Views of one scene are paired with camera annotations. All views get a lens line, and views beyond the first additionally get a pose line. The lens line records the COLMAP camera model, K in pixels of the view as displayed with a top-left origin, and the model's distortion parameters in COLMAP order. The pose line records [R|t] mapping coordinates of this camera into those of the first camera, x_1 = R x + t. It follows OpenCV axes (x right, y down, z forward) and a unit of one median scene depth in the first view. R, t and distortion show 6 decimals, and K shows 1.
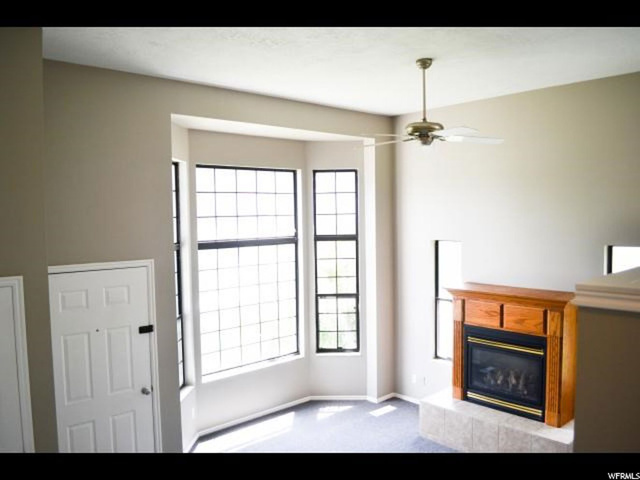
lens RADIAL K [[513.3, 0, 316.3], [0, 513.3, 241.6], [0, 0, 1]] dist [-0.080592, 0.009992]
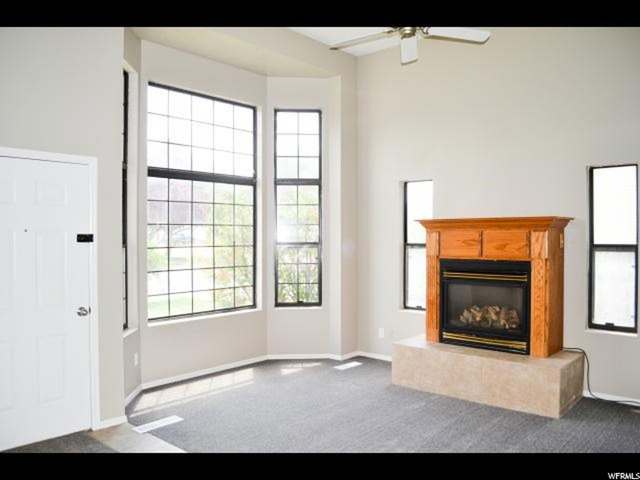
lens RADIAL K [[513.3, 0, 316.3], [0, 513.3, 241.6], [0, 0, 1]] dist [-0.080592, 0.009992]
pose [[0.993640, 0.015639, 0.111512, -0.031891], [-0.010309, 0.998784, -0.048220, 0.154168], [-0.112130, 0.046764, 0.992593, 0.084509]]
